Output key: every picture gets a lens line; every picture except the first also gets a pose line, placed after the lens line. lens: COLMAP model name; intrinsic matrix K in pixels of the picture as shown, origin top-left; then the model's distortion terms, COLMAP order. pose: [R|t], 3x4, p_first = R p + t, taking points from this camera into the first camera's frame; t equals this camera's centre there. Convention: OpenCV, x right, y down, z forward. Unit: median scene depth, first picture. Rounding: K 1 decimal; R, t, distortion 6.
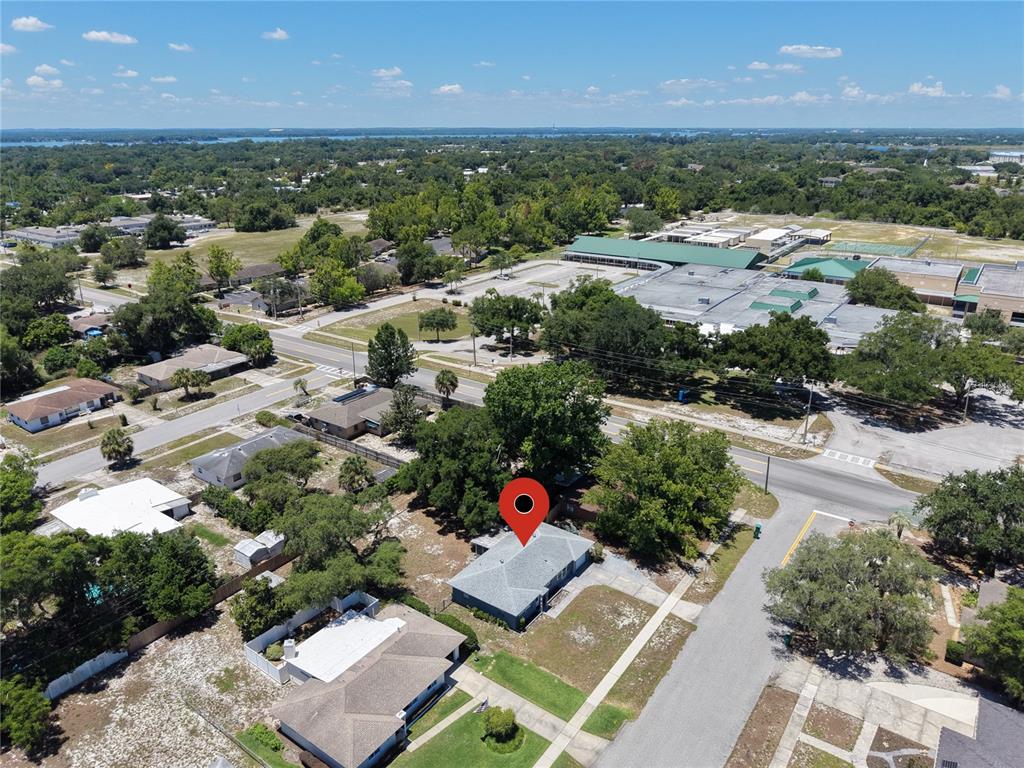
lens RADIAL K [[723.5, 0, 492.4], [0, 723.5, 383.5], [0, 0, 1]] dist [-0.020433, -0.003620]
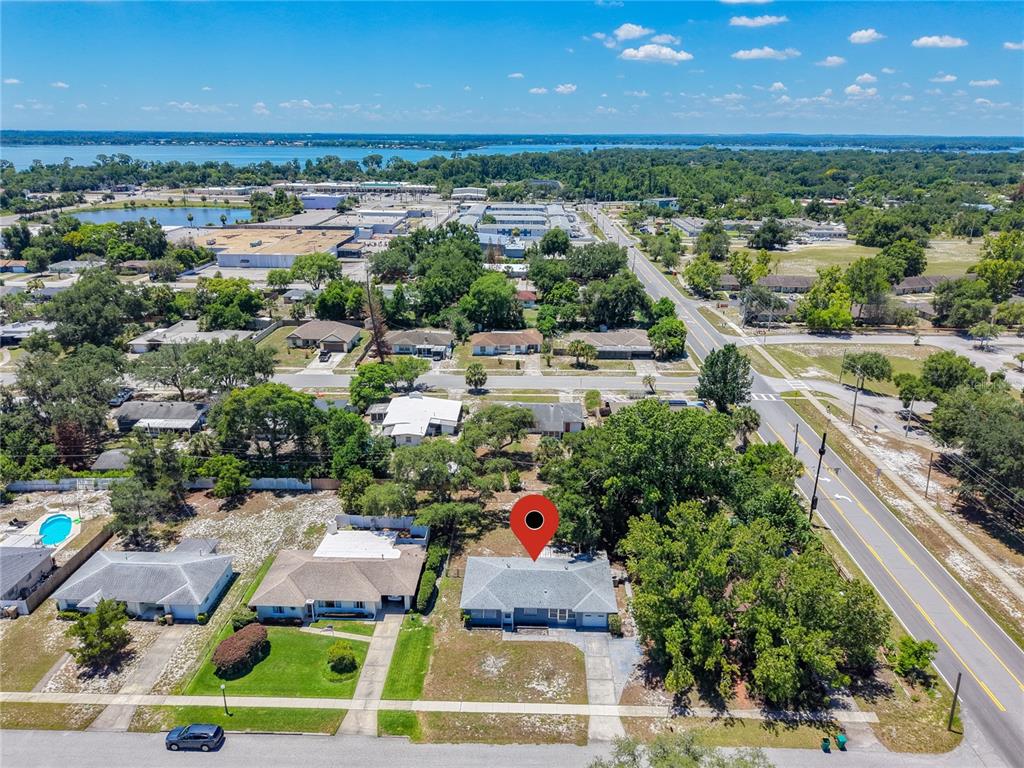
lens RADIAL K [[699.1, 0, 512.0], [0, 699.1, 384.0], [0, 0, 1]] dist [0.004576, -0.001547]
pose [[0.548182, 0.282956, -0.787040, 0.438987], [-0.282739, 0.948325, 0.144011, -0.086439], [0.787119, 0.143583, 0.599857, 0.227972]]
